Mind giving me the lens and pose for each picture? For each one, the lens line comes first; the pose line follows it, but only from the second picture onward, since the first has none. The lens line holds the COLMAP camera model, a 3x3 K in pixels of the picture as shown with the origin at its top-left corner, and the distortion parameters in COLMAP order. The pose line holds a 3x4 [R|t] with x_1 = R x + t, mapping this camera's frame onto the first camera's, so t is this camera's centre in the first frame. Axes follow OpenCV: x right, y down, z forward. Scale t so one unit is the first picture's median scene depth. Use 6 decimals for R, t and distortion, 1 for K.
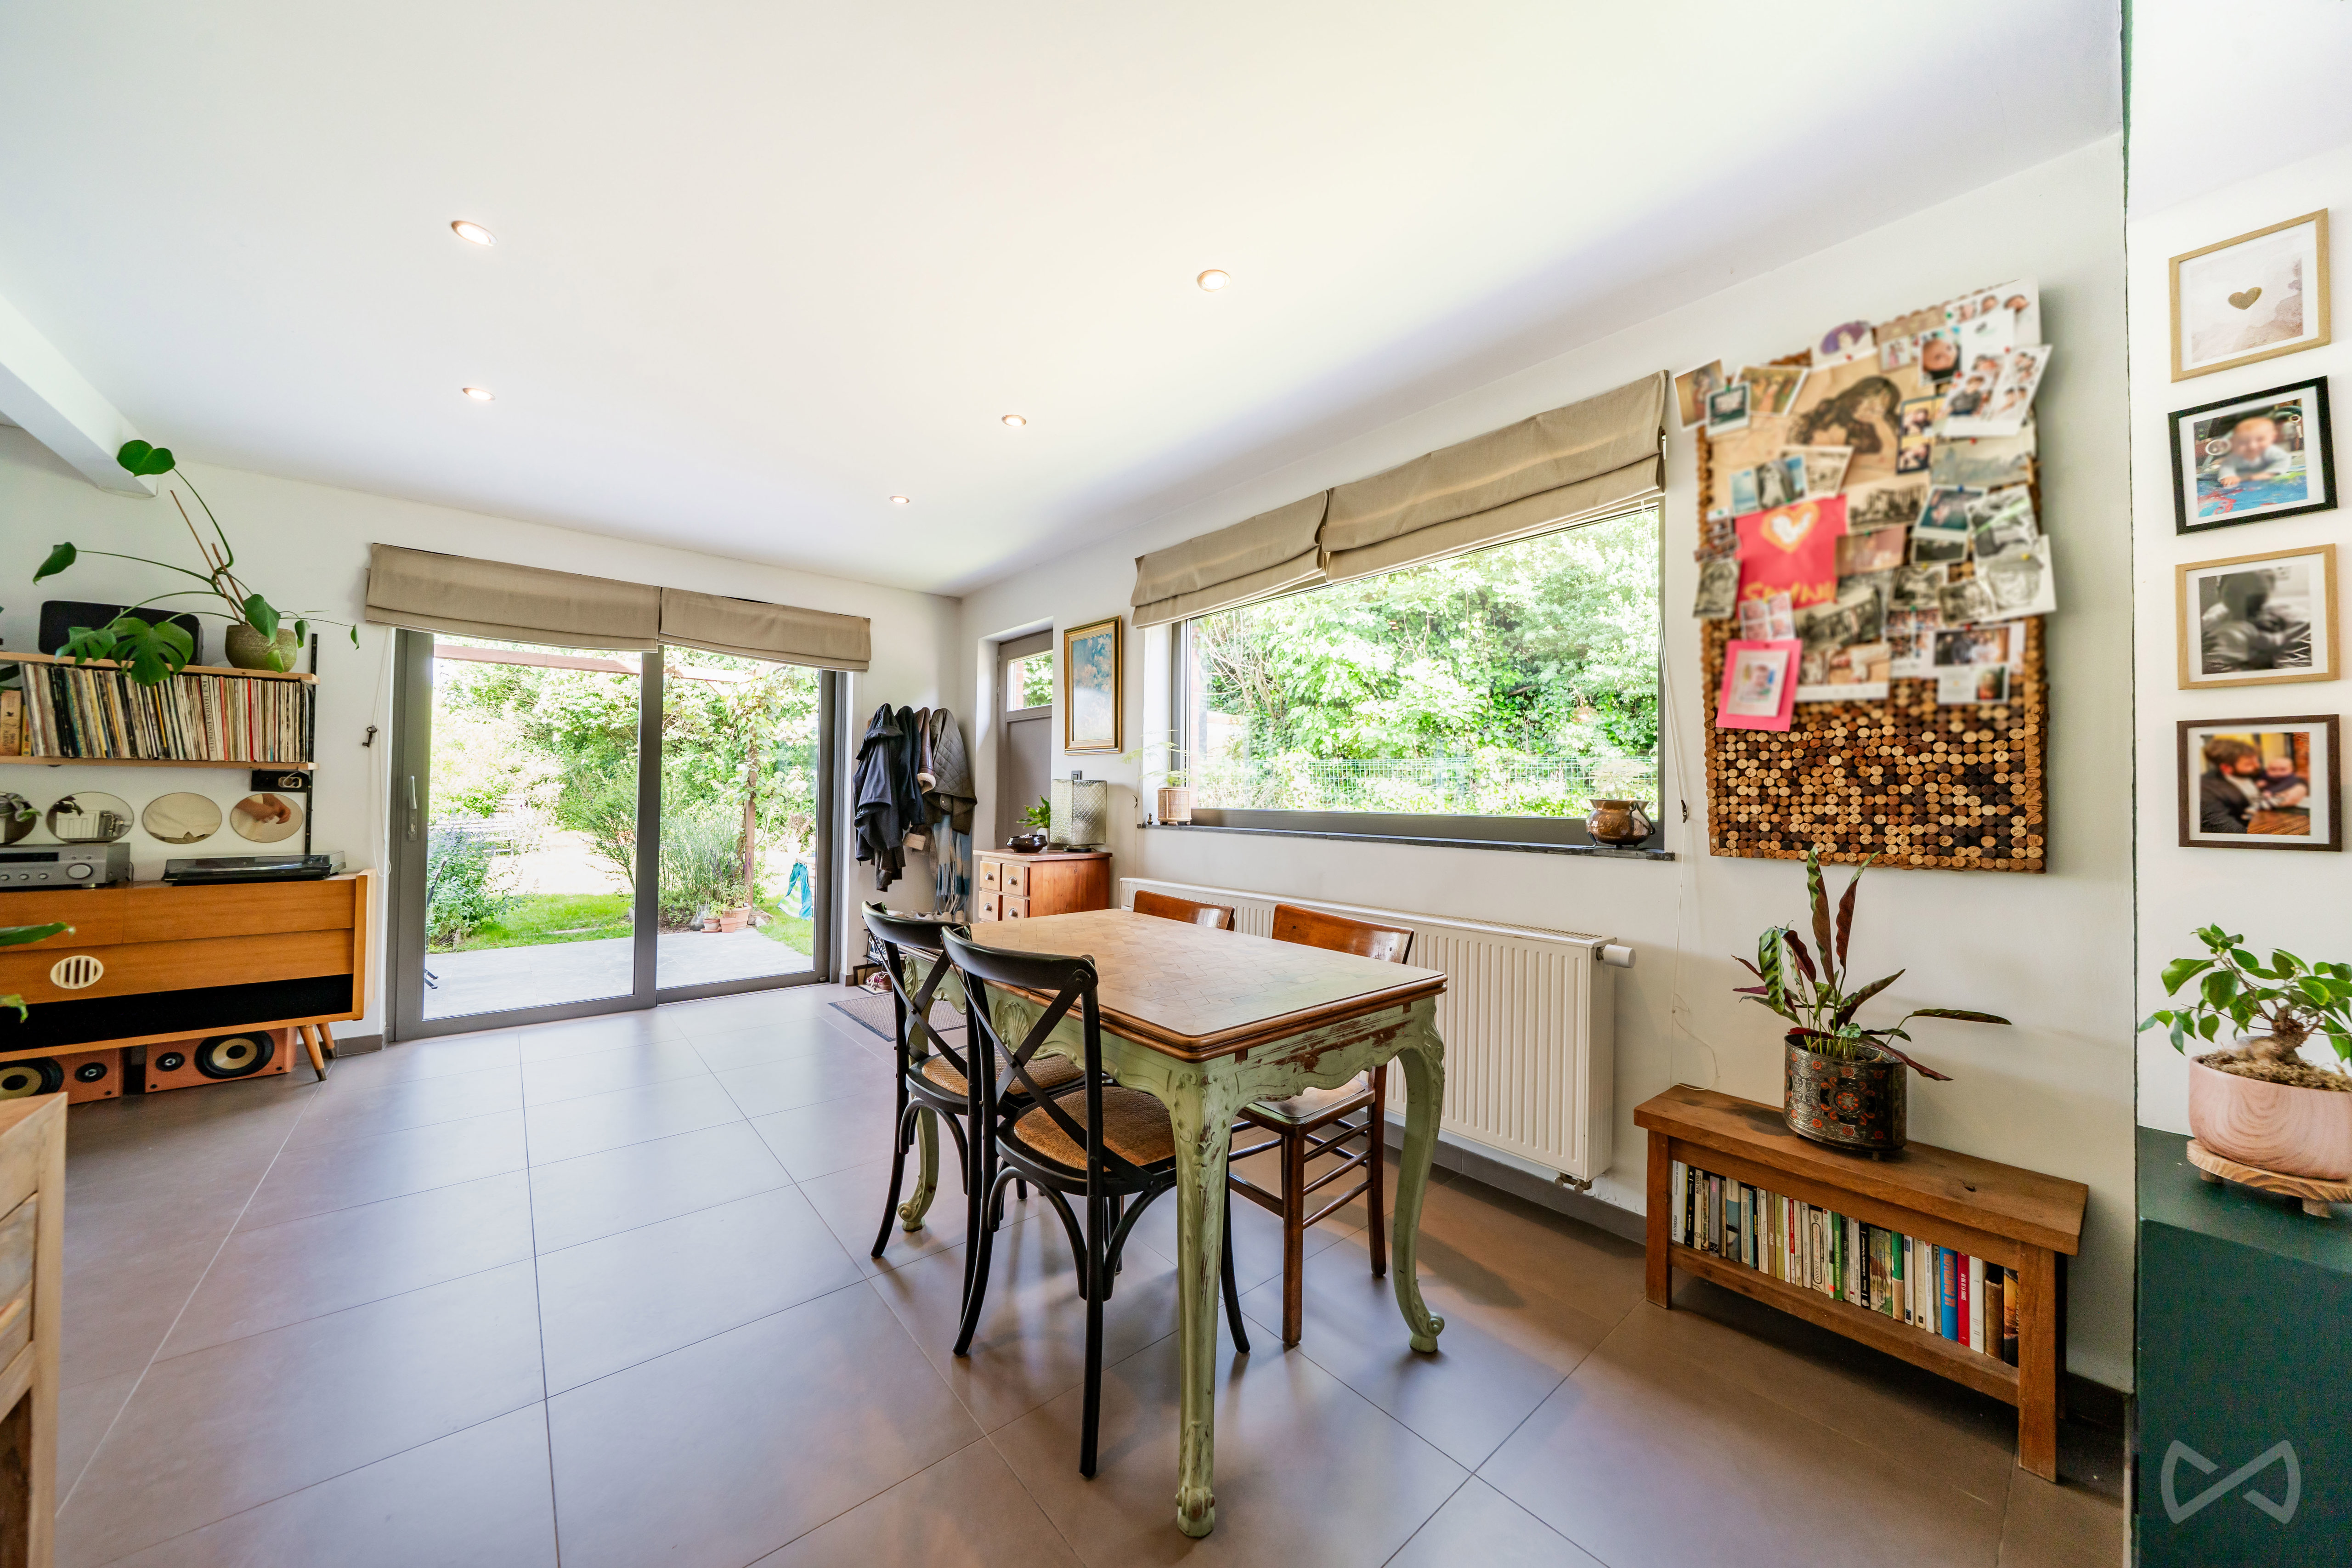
lens RADIAL K [[794.1, 0, 1178.3], [0, 794.1, 787.7], [0, 0, 1]] dist [-0.010685, 0.000539]
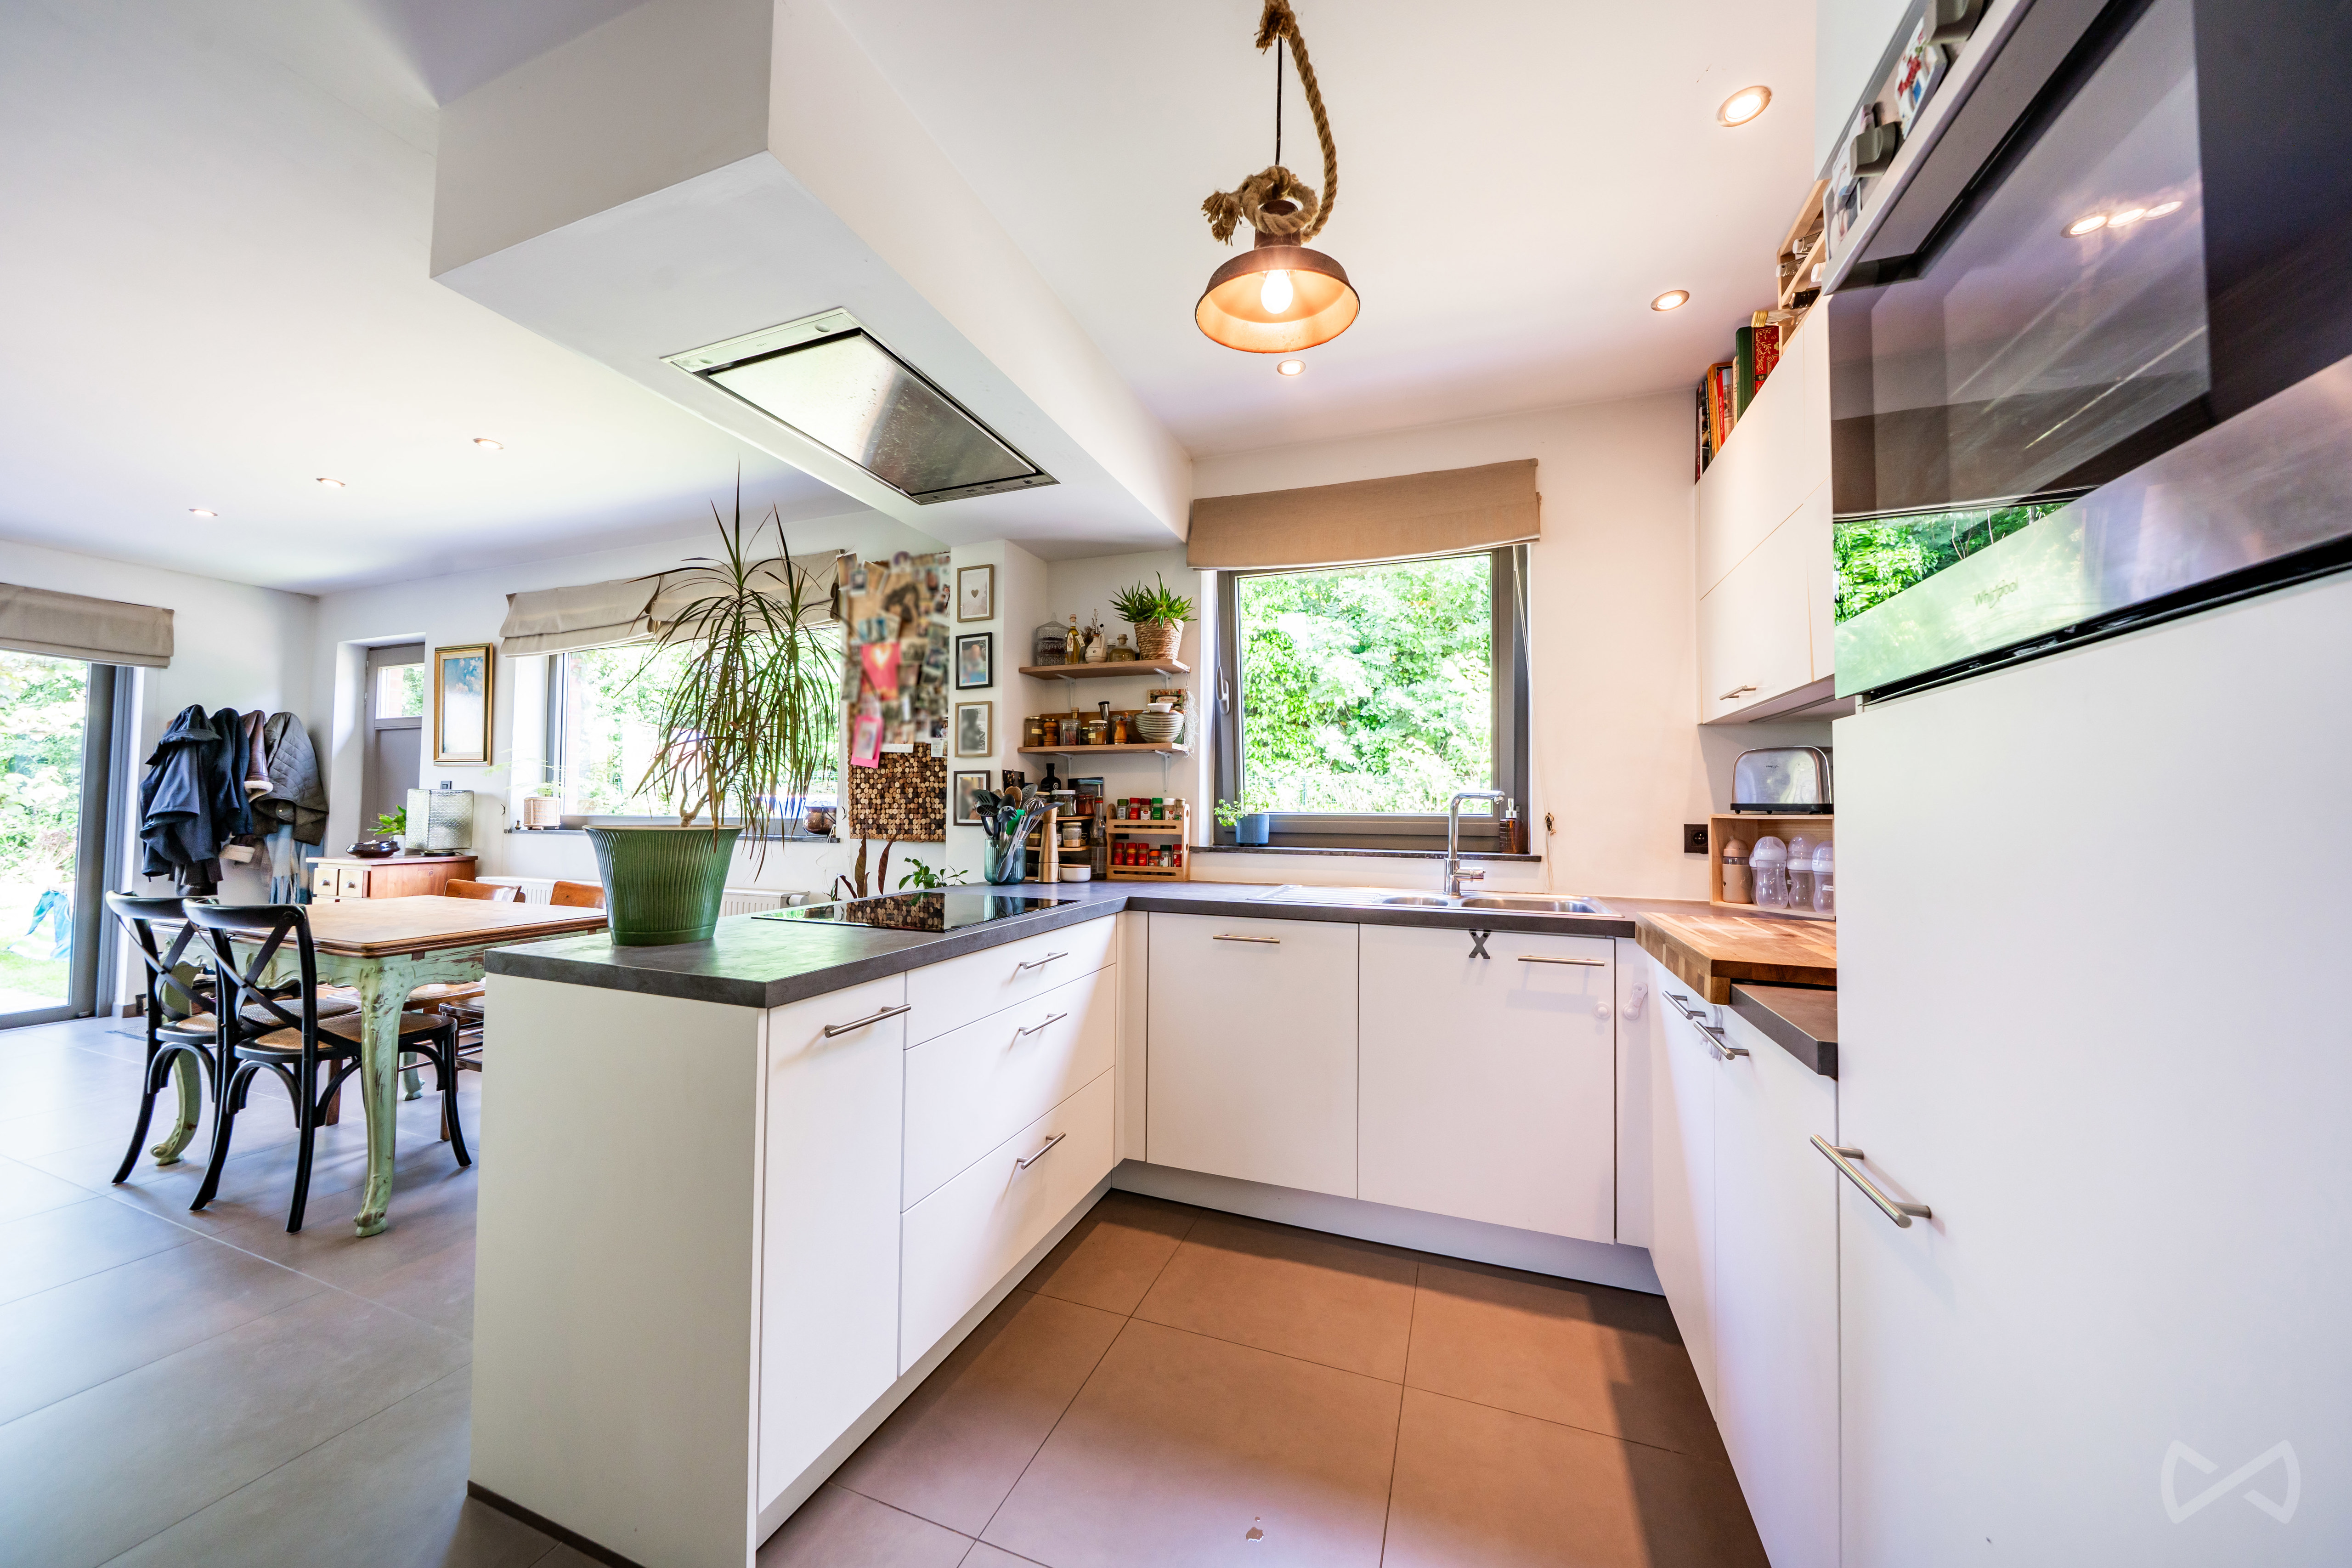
lens RADIAL K [[794.1, 0, 1174.6], [0, 794.1, 782.9], [0, 0, 1]] dist [-0.010685, 0.000539]
pose [[0.872896, 0.012485, 0.487746, 0.442766], [-0.003766, 0.999815, -0.018854, -0.005178], [-0.487891, 0.014621, 0.872782, -0.842962]]
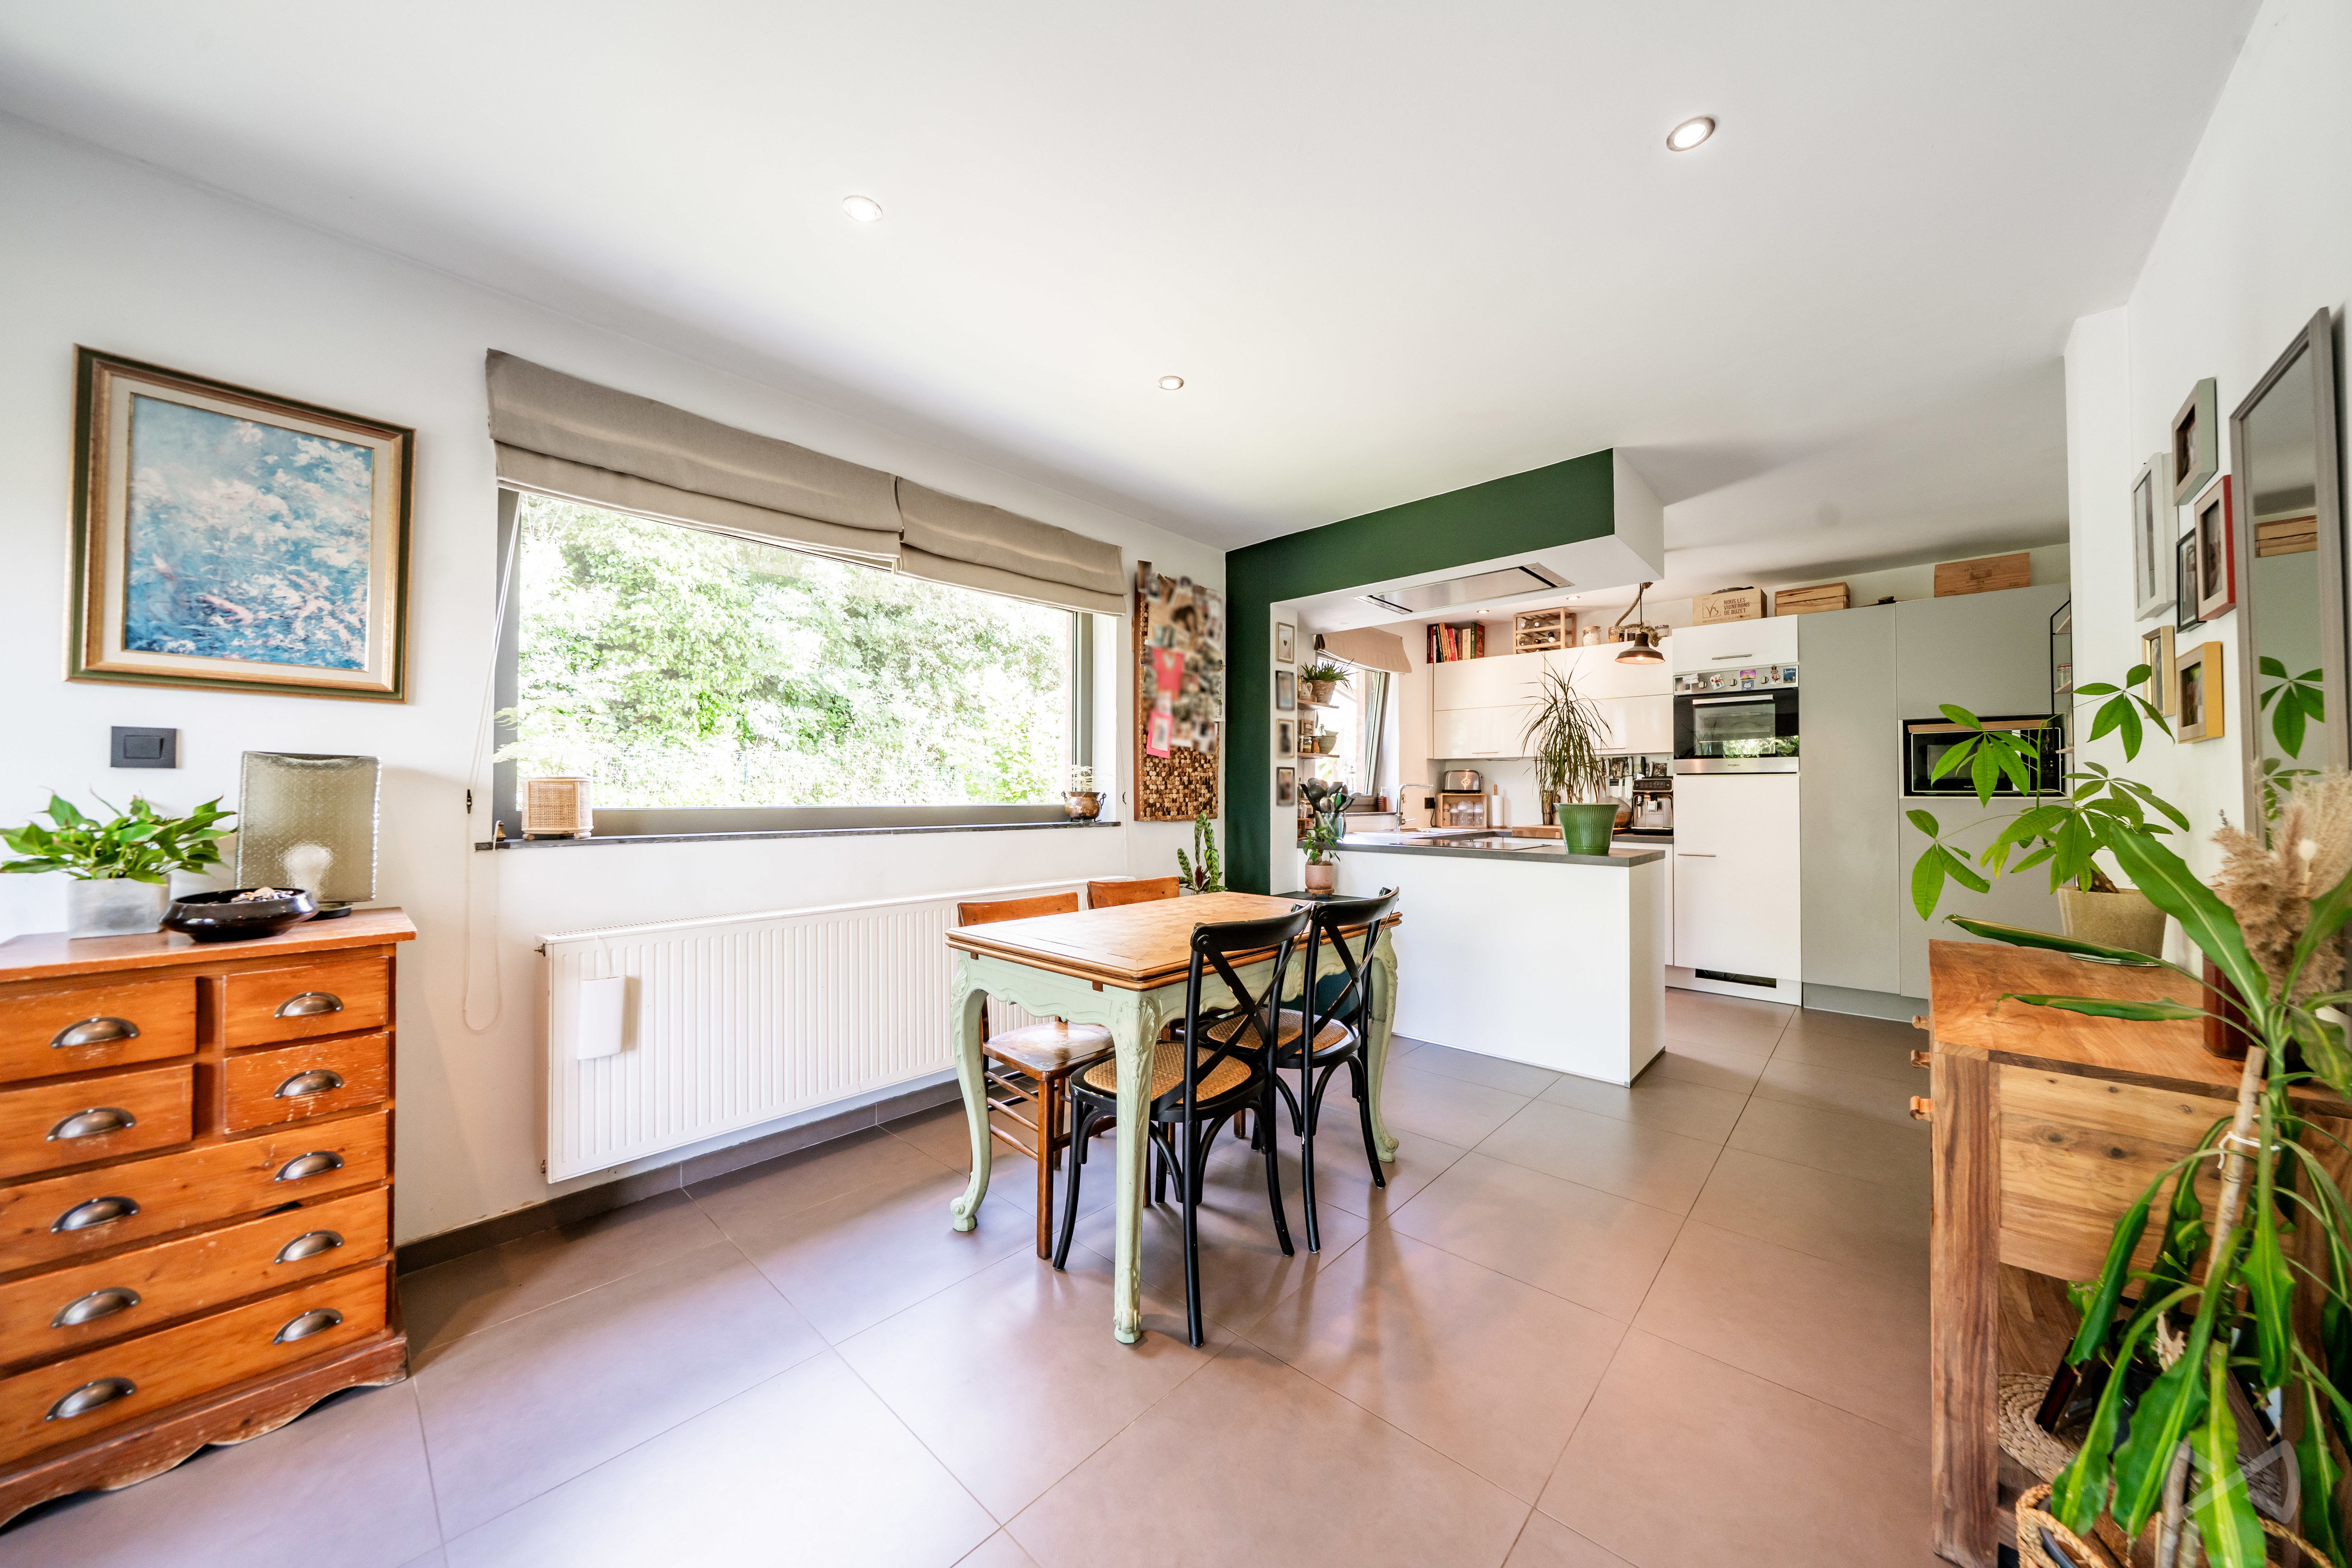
lens RADIAL K [[794.1, 0, 1168.3], [0, 794.1, 781.5], [0, 0, 1]] dist [-0.010685, 0.000539]
pose [[-0.104631, 0.001452, 0.994510, -1.206329], [-0.017515, 0.999841, -0.003302, -0.003413], [-0.994357, -0.017765, -0.104589, 1.120478]]
